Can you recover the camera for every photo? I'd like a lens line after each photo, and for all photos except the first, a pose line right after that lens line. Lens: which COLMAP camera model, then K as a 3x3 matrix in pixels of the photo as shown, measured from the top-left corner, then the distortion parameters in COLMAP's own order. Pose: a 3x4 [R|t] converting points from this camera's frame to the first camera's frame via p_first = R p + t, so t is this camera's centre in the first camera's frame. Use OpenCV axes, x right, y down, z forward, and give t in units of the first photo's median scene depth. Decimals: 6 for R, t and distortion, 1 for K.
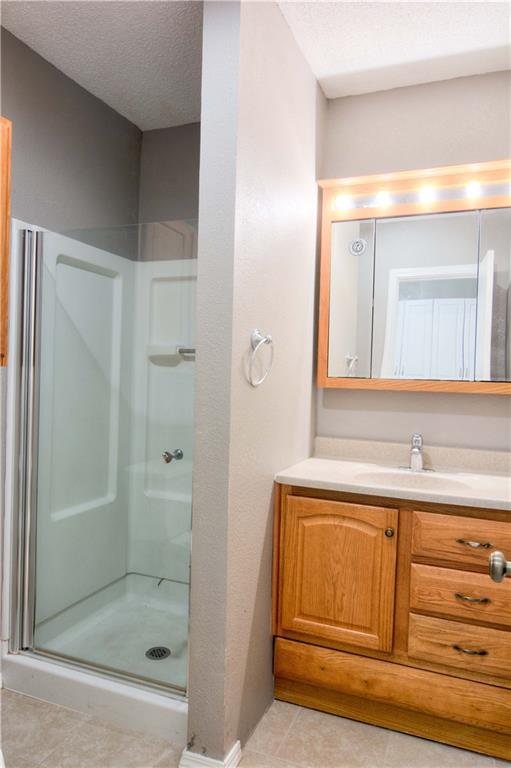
lens RADIAL K [[524.1, 0, 258.8], [0, 524.1, 387.3], [0, 0, 1]] dist [-0.006414, -0.001552]
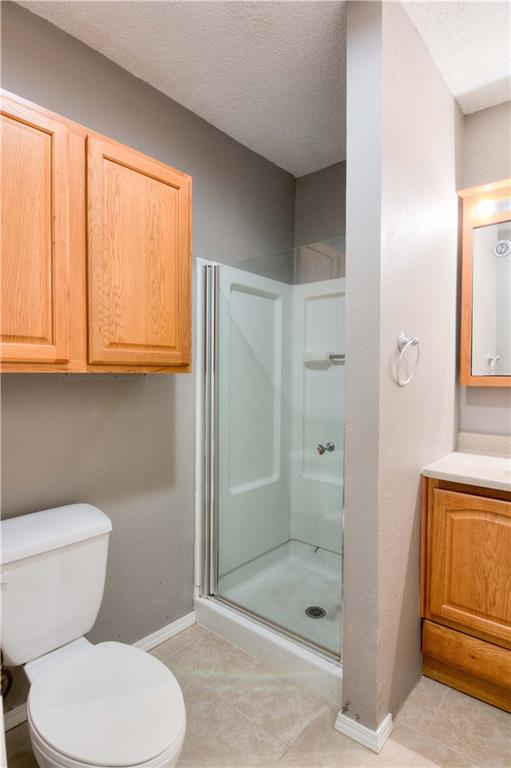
lens RADIAL K [[405.0, 0, 256.8], [0, 405.0, 387.4], [0, 0, 1]] dist [-0.005394, -0.007080]
pose [[0.946987, -0.014735, -0.320935, -0.018862], [0.015032, 0.999886, -0.001552, -0.001885], [0.320921, -0.003355, 0.947100, 0.103862]]
